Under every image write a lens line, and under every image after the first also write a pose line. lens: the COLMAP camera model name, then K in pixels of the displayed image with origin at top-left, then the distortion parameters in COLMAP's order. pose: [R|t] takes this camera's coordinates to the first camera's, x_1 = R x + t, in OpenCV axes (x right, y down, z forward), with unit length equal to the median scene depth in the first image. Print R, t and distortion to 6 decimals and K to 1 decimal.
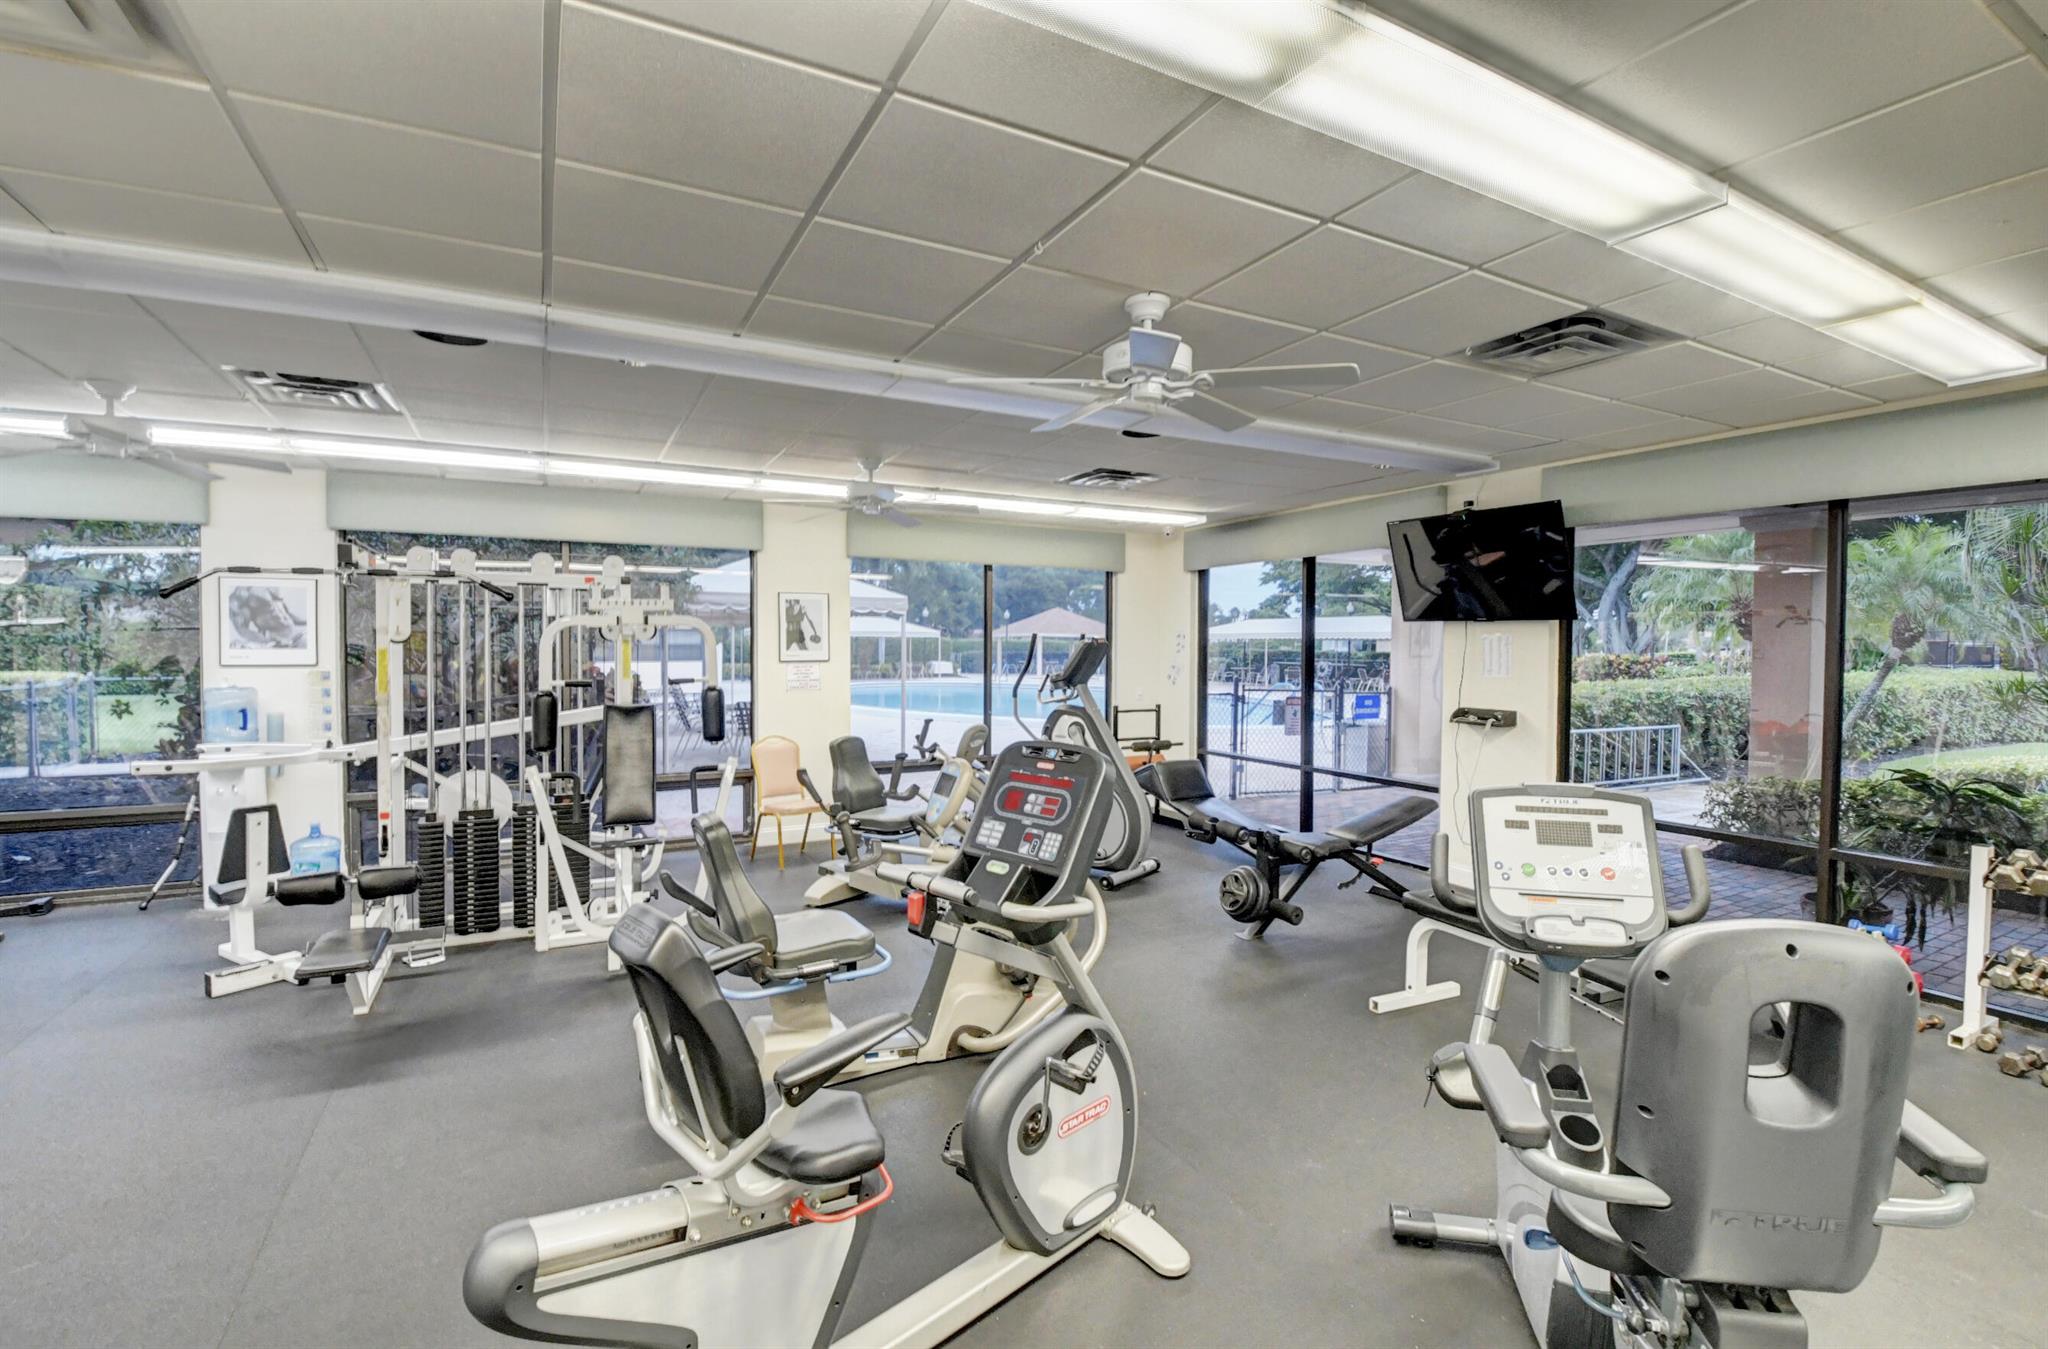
lens RADIAL K [[916.2, 0, 1028.2], [0, 916.2, 668.1], [0, 0, 1]] dist [-0.020199, -0.002534]
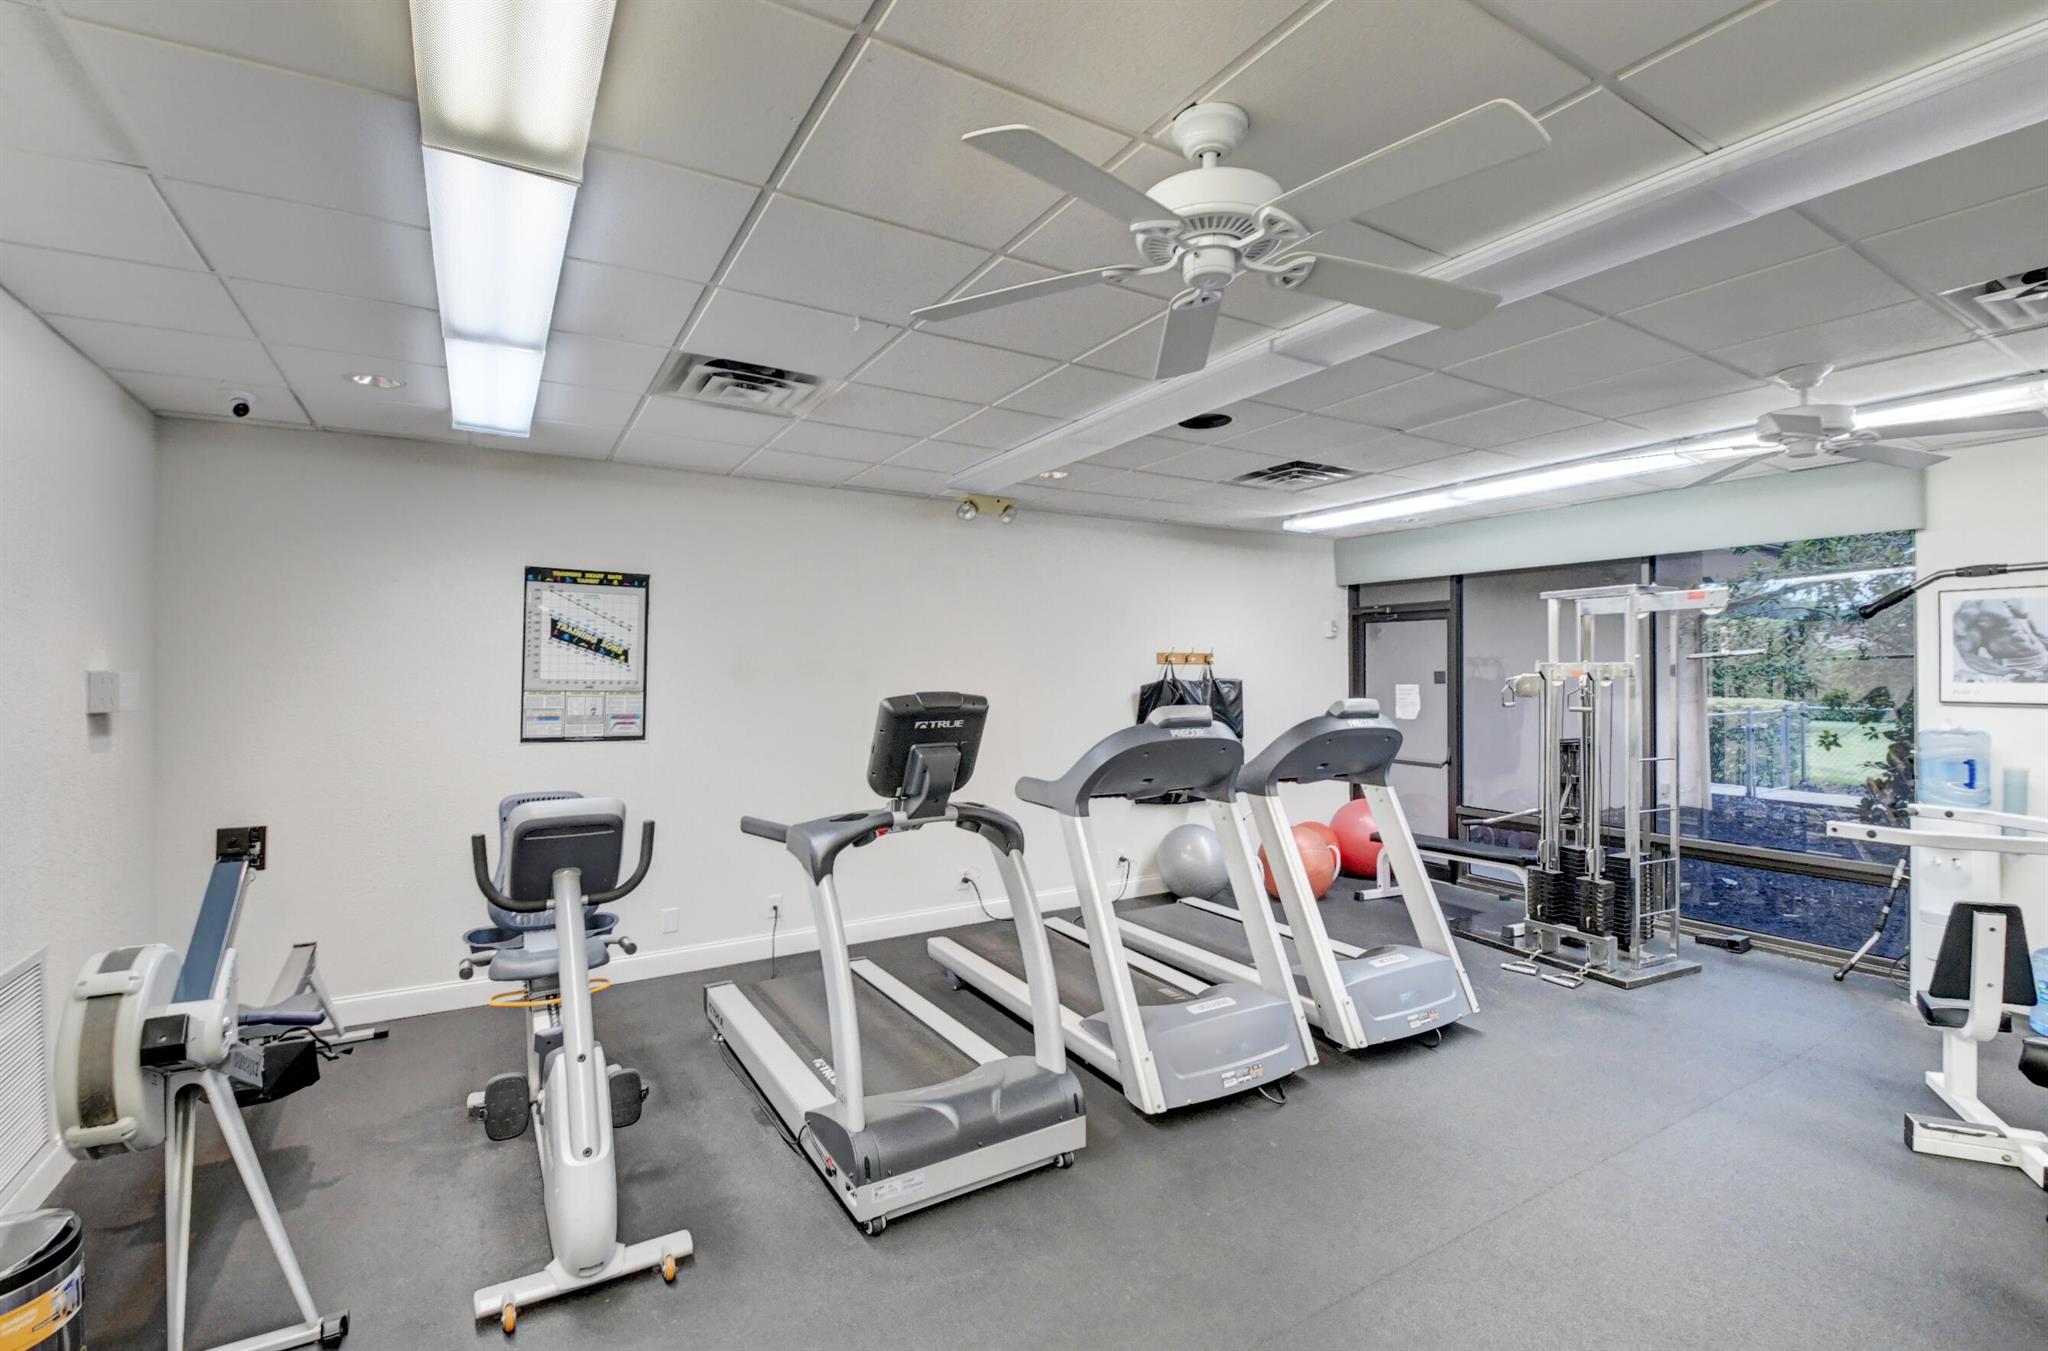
lens RADIAL K [[916.2, 0, 1027.5], [0, 916.2, 662.9], [0, 0, 1]] dist [-0.020199, -0.002534]
pose [[0.046372, -0.011468, -0.998858, -0.140614], [-0.024280, 0.999626, -0.012604, -0.008593], [0.998629, 0.024837, 0.046077, 0.152205]]
